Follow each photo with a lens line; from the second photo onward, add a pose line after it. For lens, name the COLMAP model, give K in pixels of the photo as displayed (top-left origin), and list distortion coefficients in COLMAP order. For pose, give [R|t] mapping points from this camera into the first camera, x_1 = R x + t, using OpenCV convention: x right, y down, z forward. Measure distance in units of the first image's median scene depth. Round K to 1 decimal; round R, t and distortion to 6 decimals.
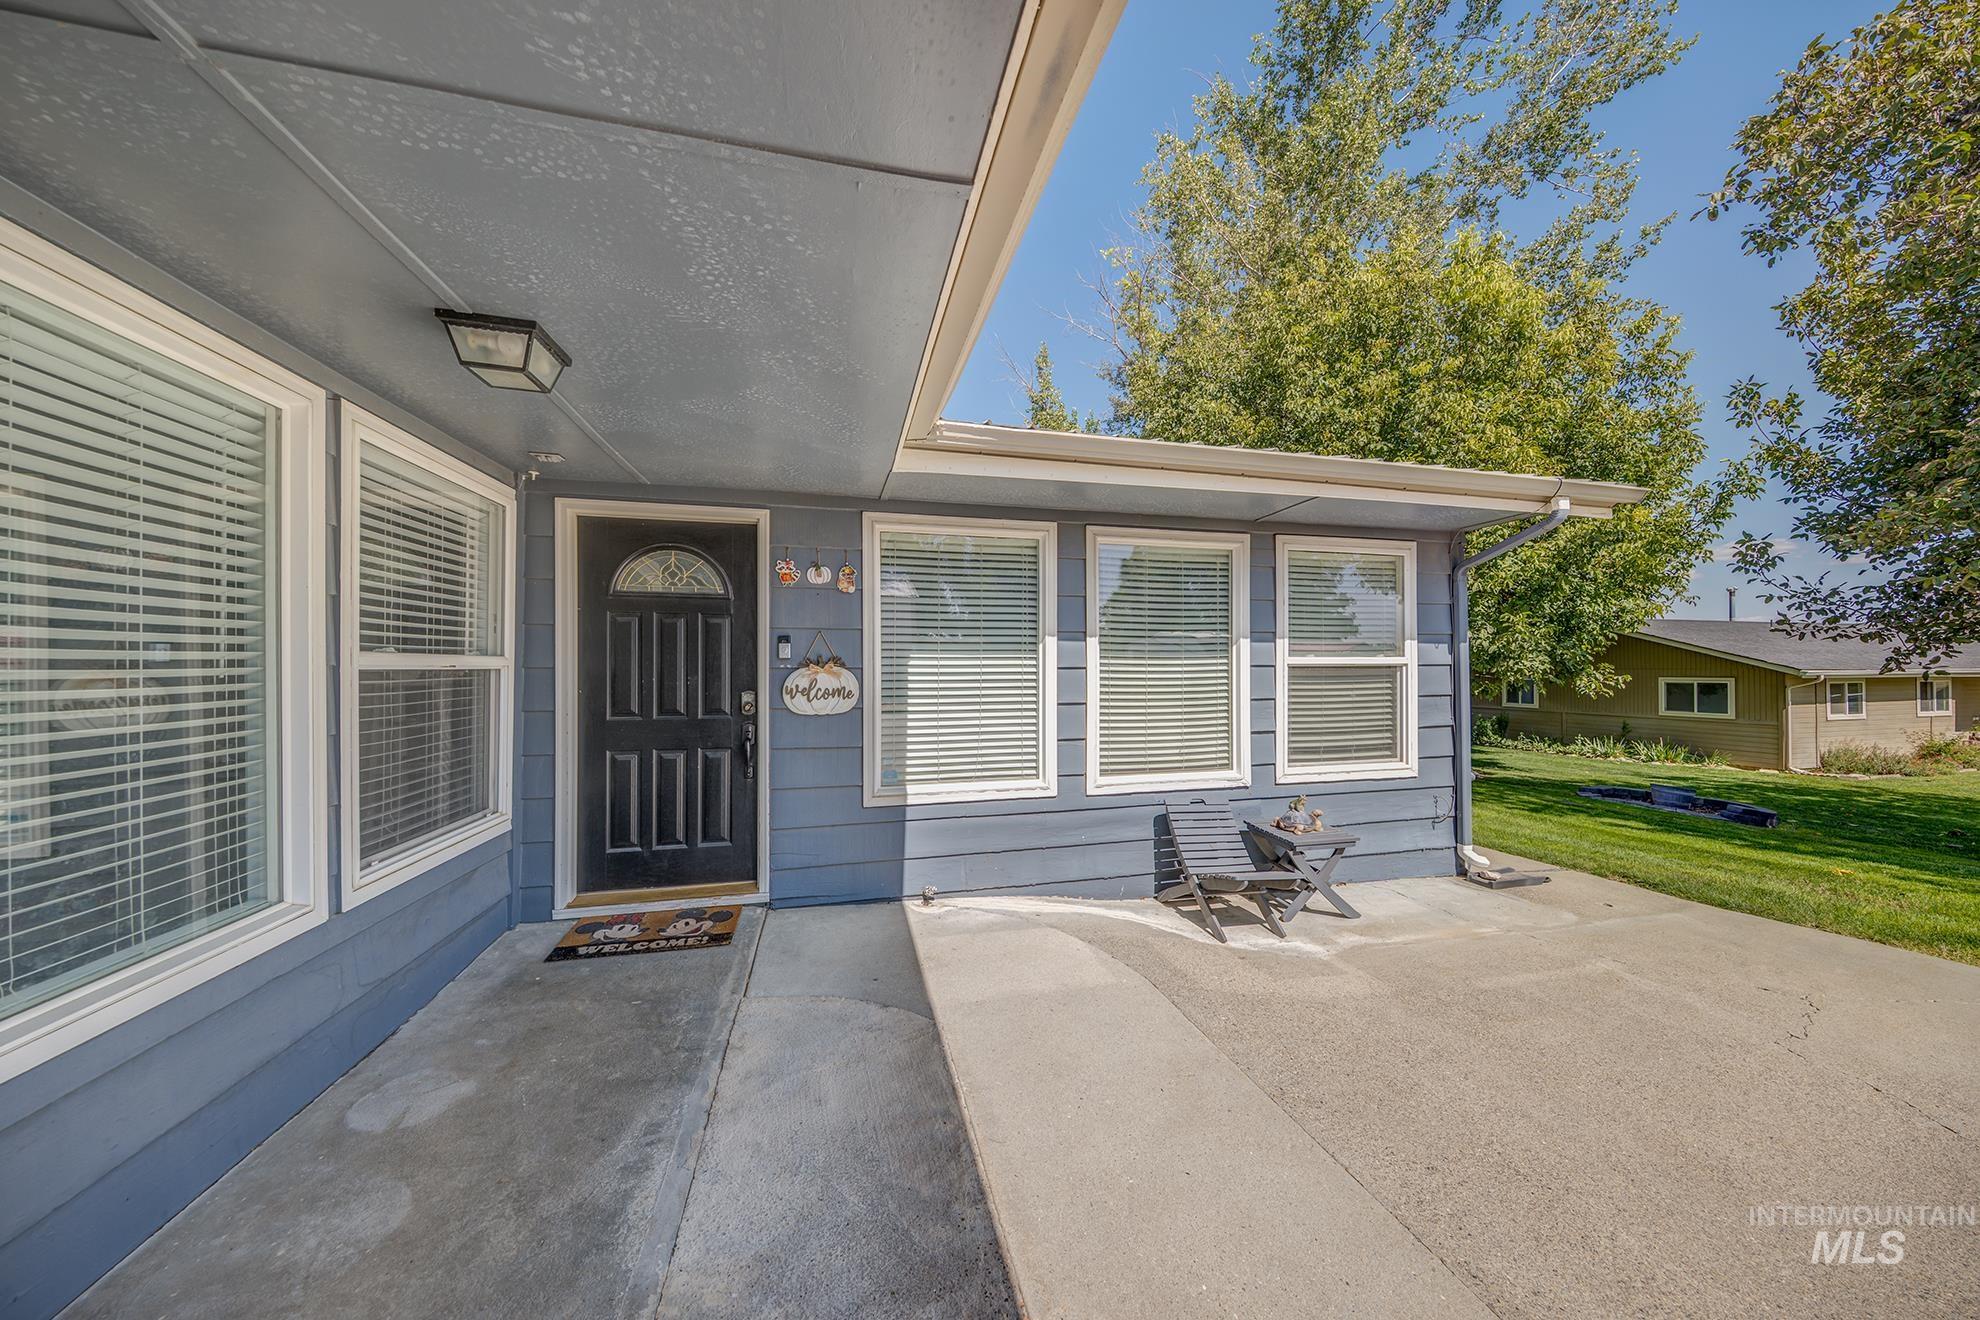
lens RADIAL K [[610.3, 0, 1001.3], [0, 610.3, 663.0], [0, 0, 1]] dist [0.002073, 0.000009]
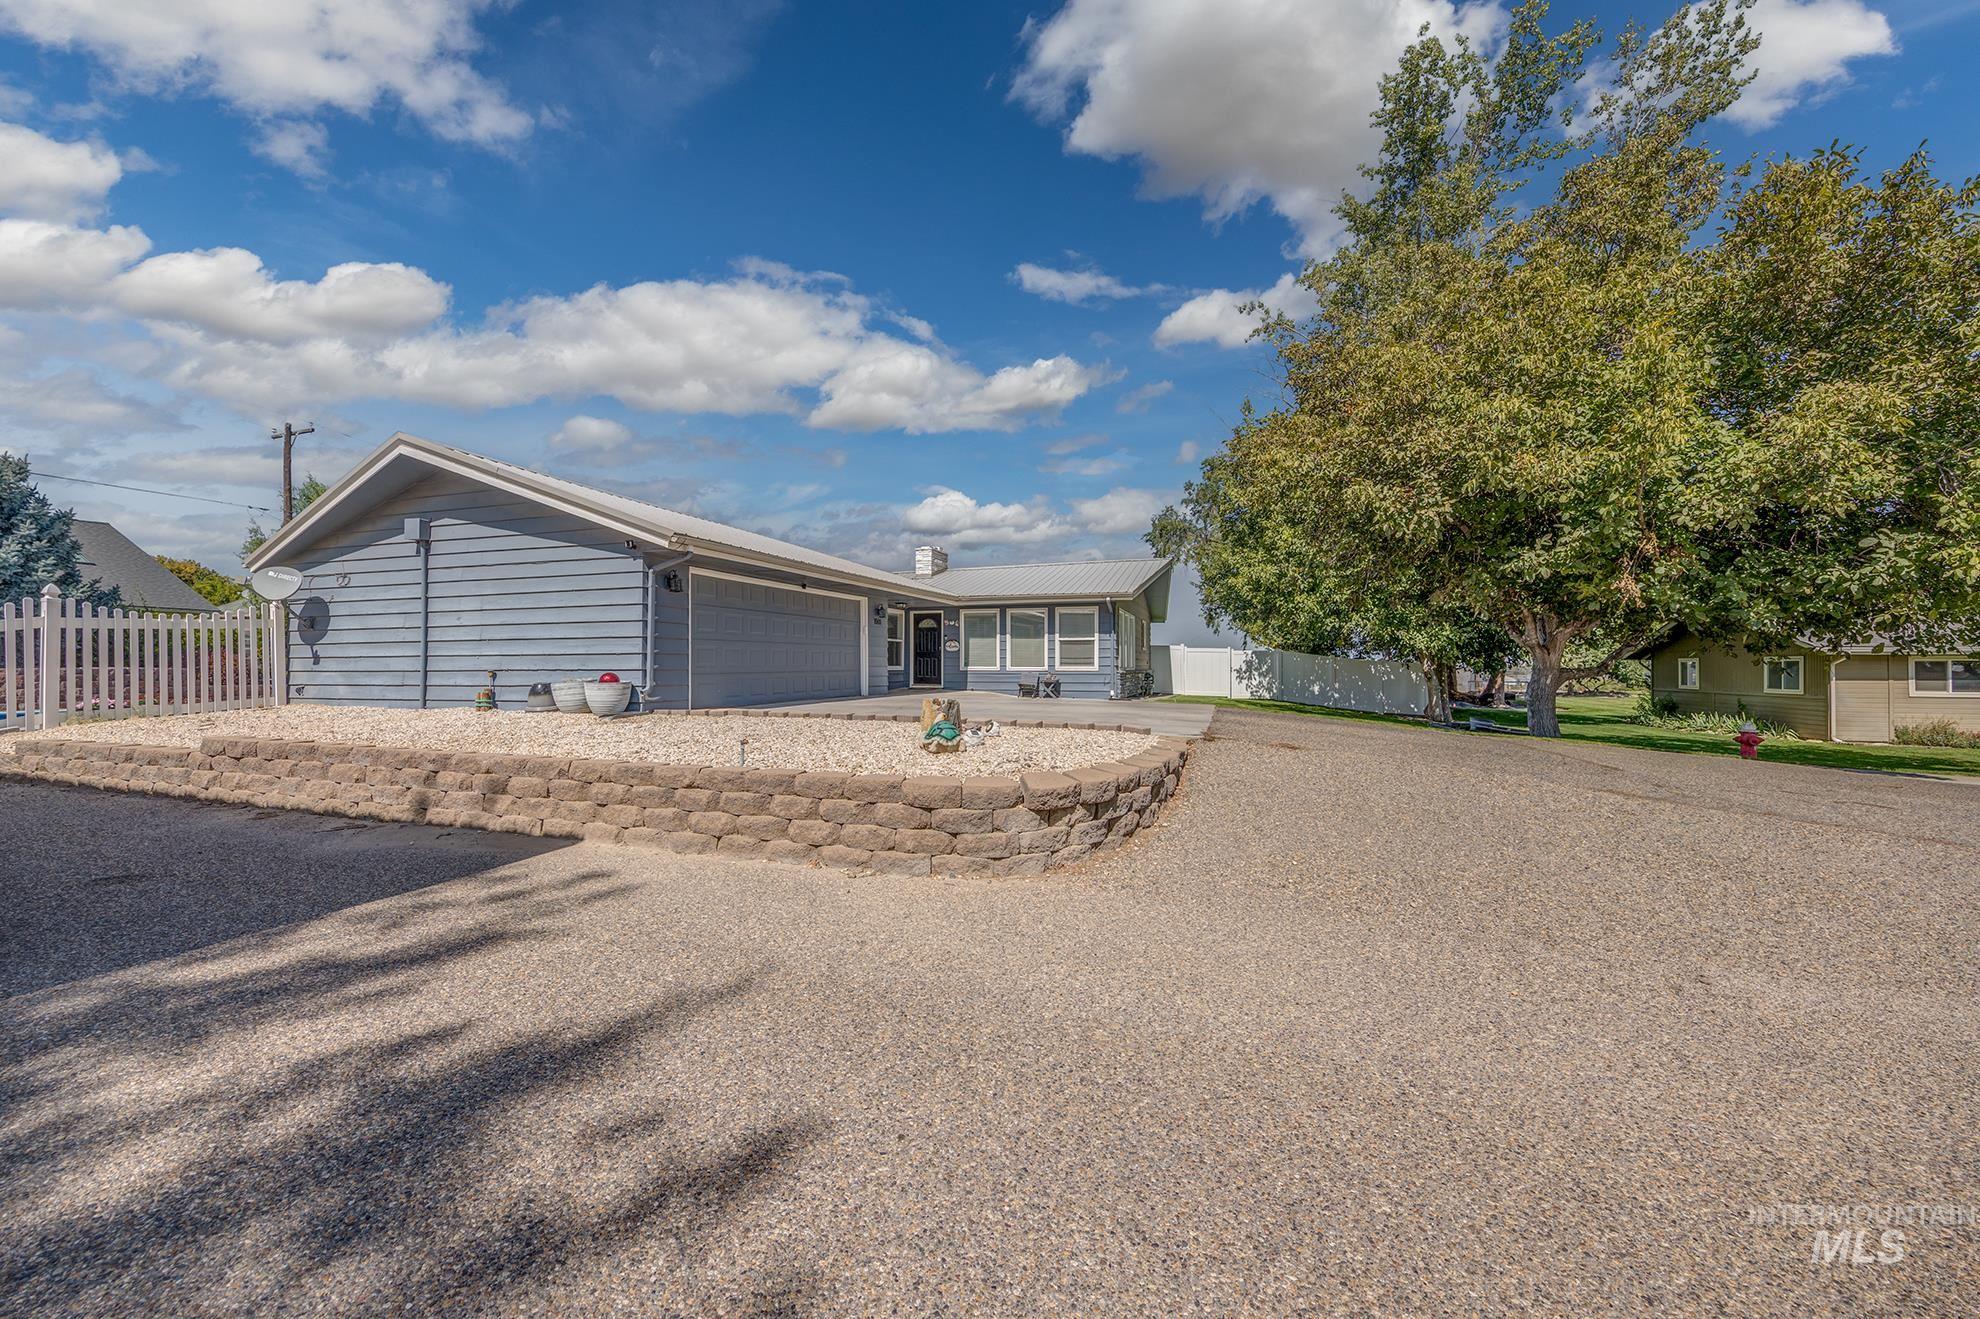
lens RADIAL K [[737.1, 0, 1018.1], [0, 737.1, 671.6], [0, 0, 1]] dist [0.002711, -0.000297]
pose [[0.848019, 0.008568, -0.529897, 3.010354], [-0.000493, 0.999882, 0.015378, 0.143333], [0.529966, -0.012779, 0.847923, -3.429481]]
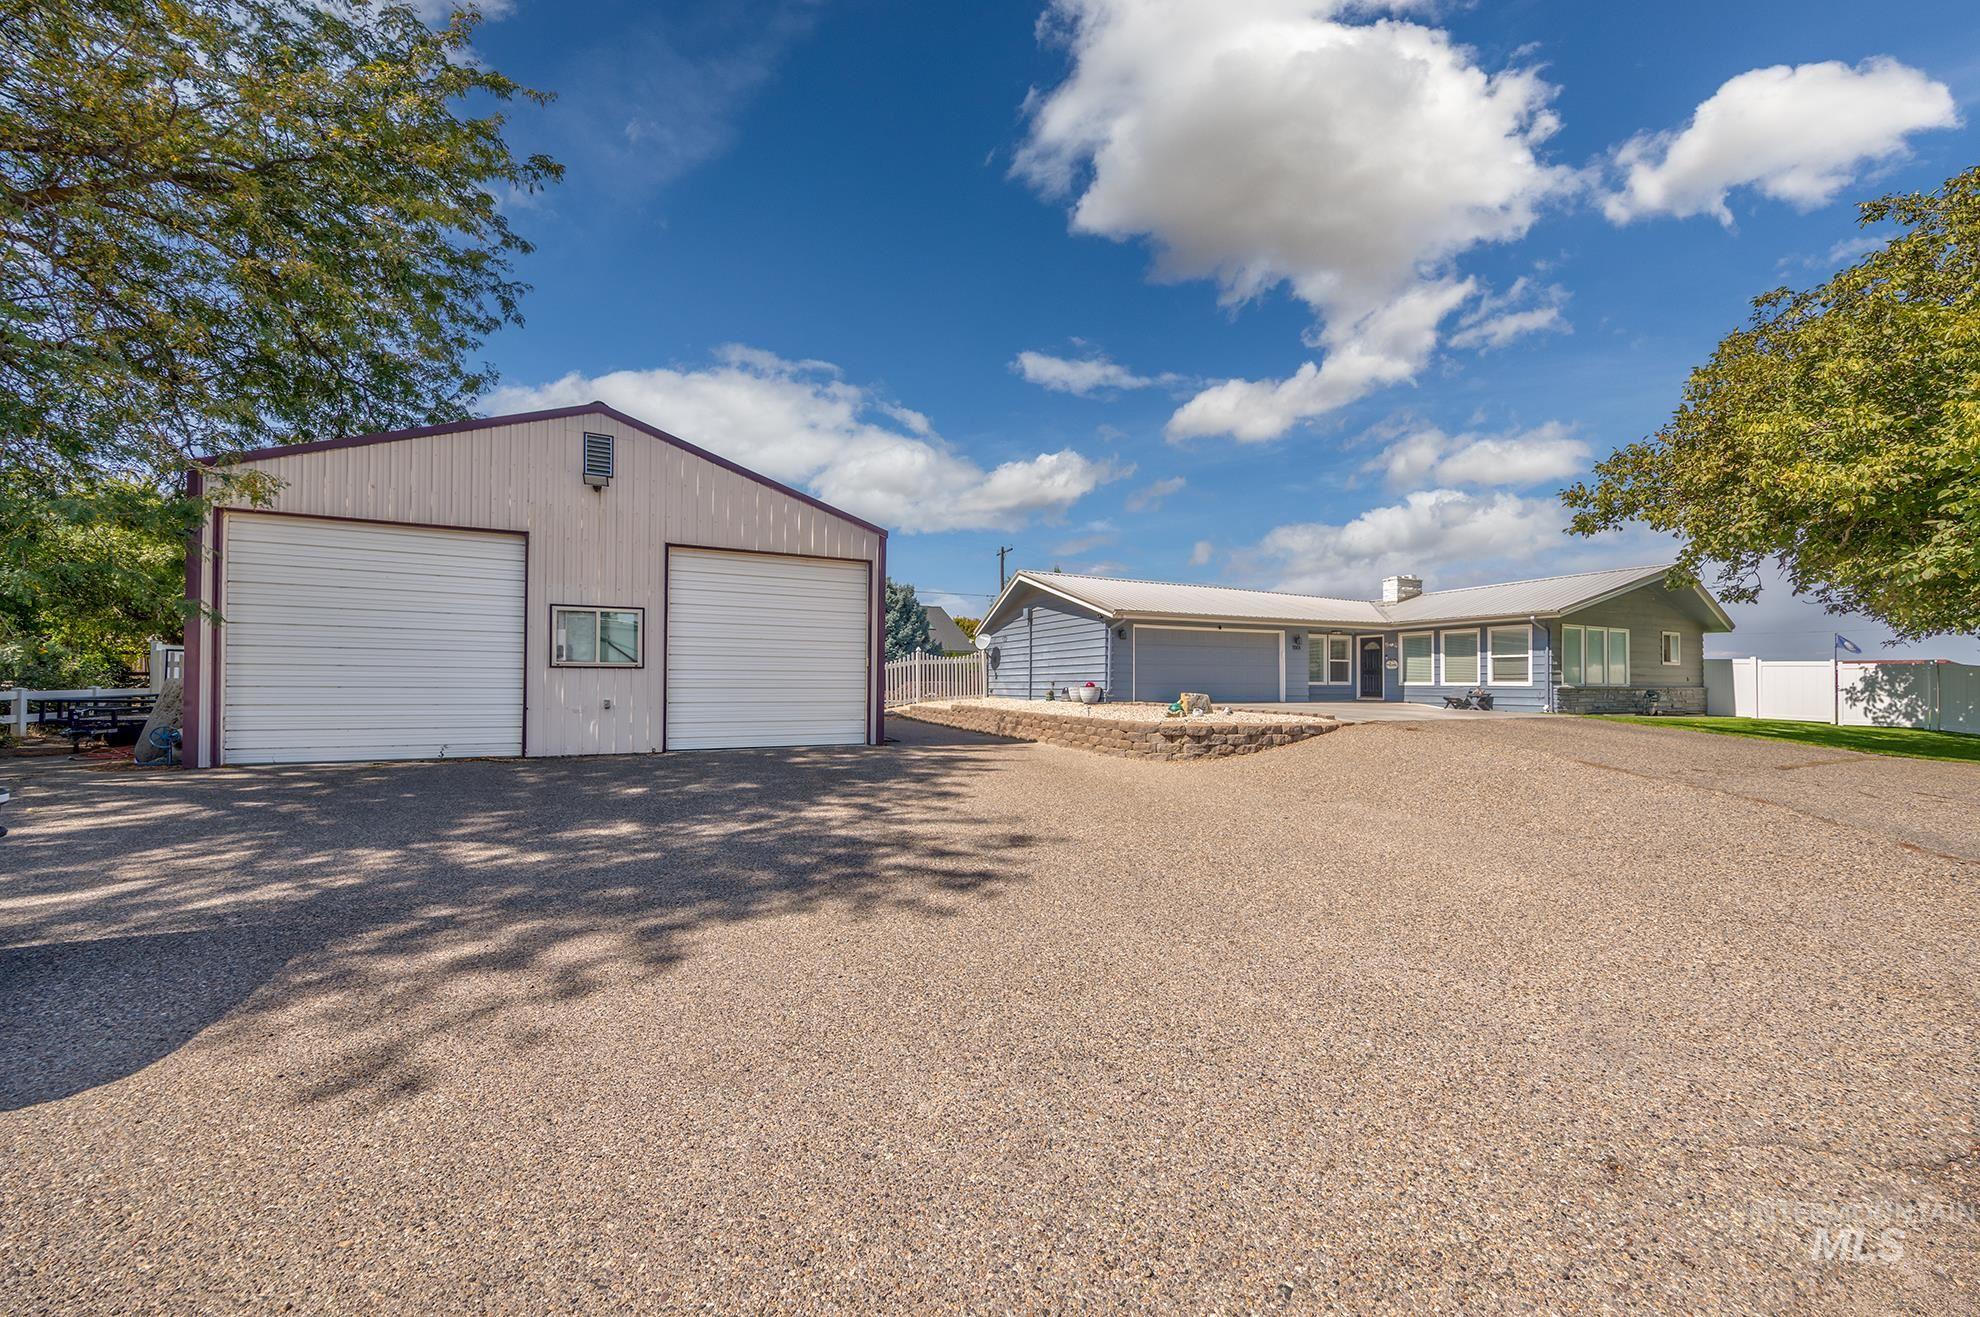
lens RADIAL K [[737.1, 0, 980.8], [0, 737.1, 673.5], [0, 0, 1]] dist [0.002711, -0.000297]
pose [[0.173952, -0.009708, -0.984706, 5.290849], [-0.000285, 0.999951, -0.009909, 0.178046], [0.984754, 0.002005, 0.173941, -3.621690]]
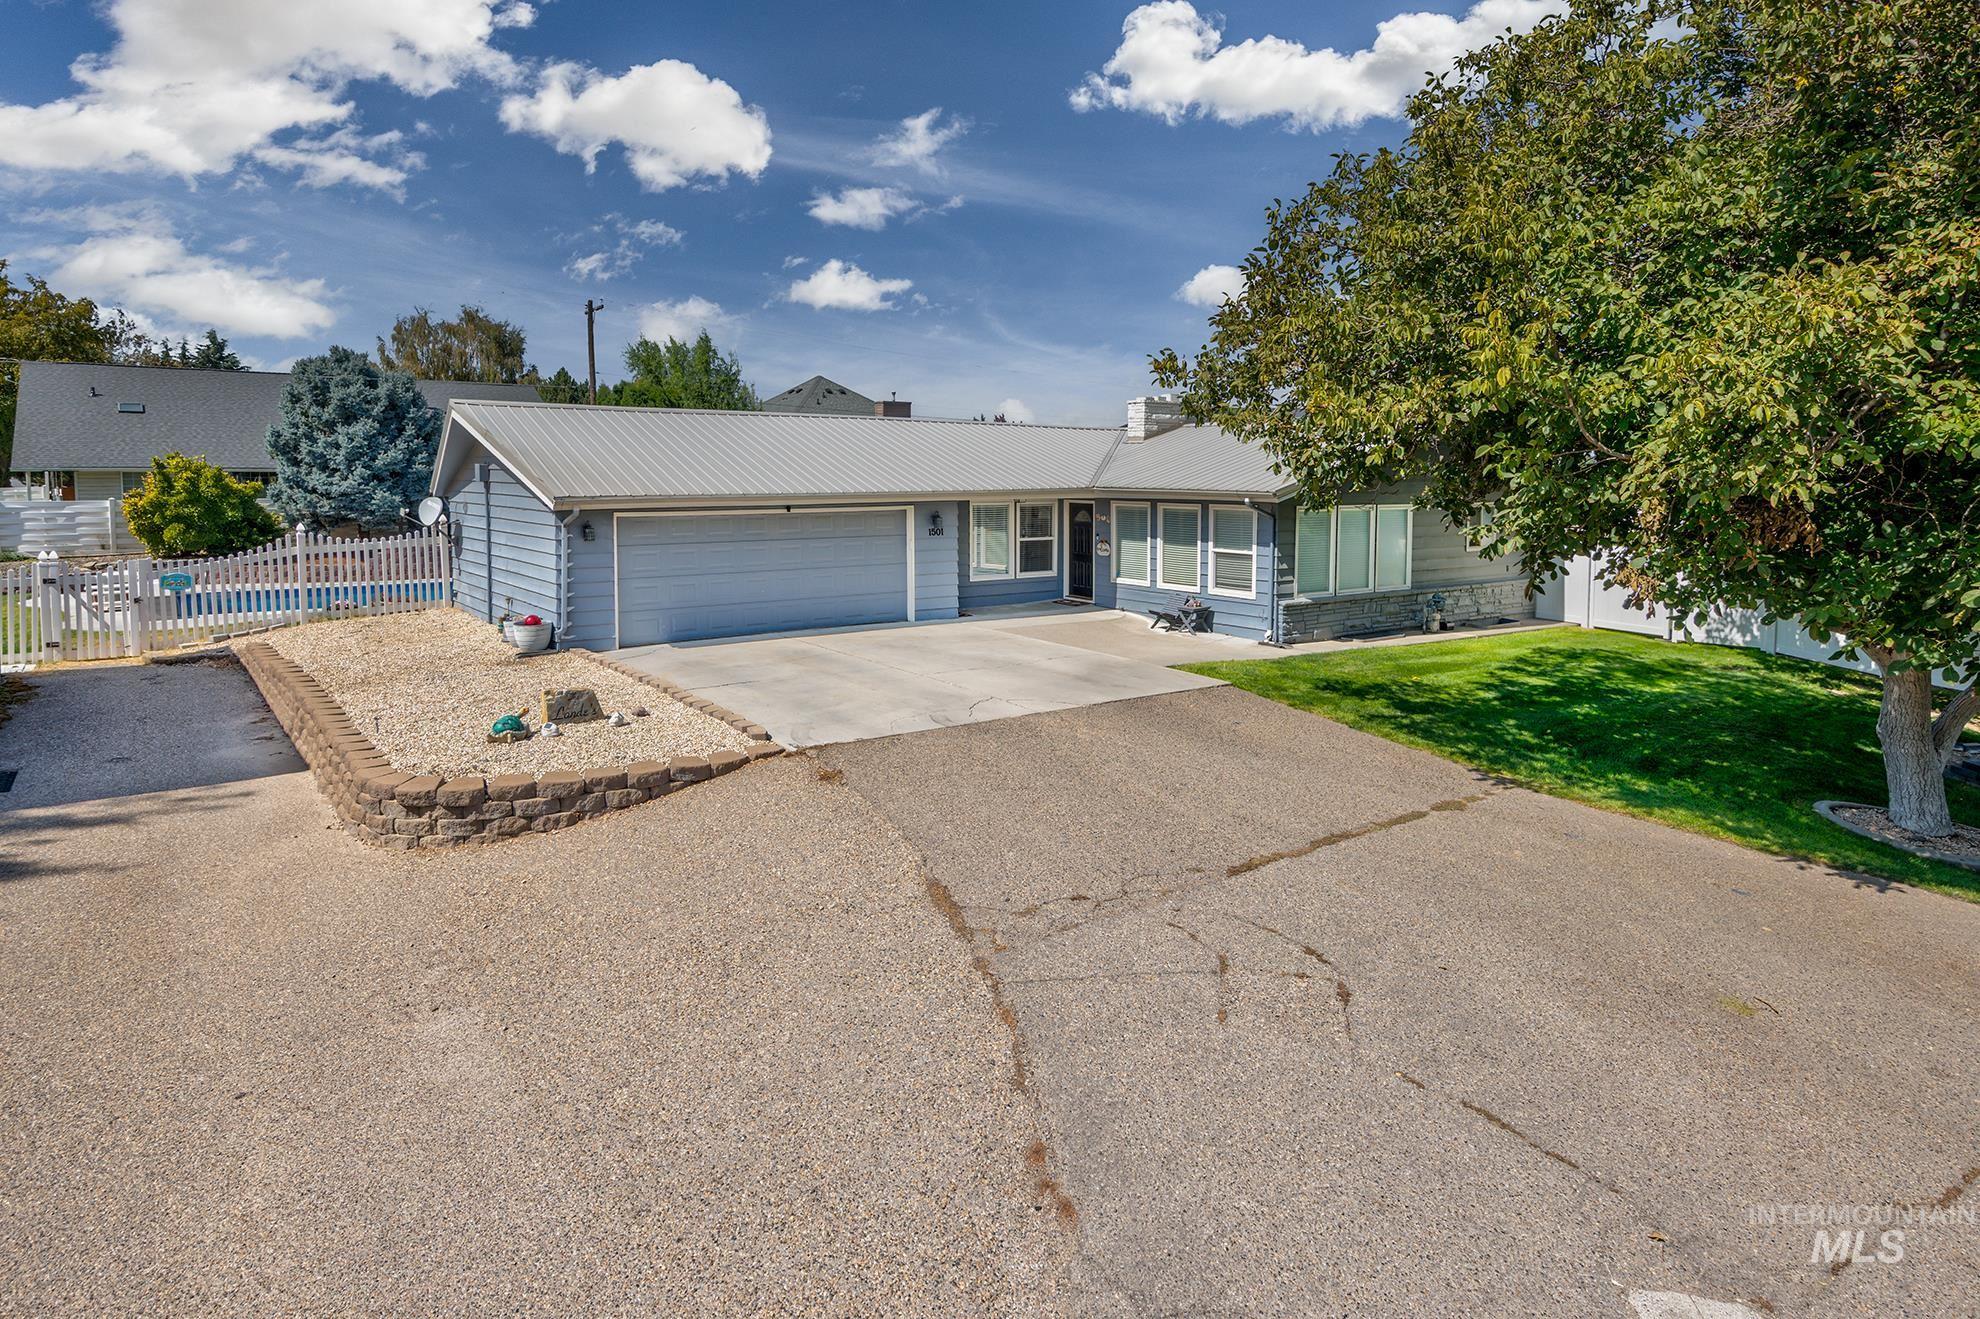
lens RADIAL K [[1187.3, 0, 994.6], [0, 1187.3, 562.0], [0, 0, 1]] dist [0.008508, 0.000977]
pose [[0.371041, 0.077071, -0.925413, 5.496210], [-0.003191, 0.996650, 0.081724, -0.415232], [0.928611, -0.027370, 0.370044, -2.038596]]
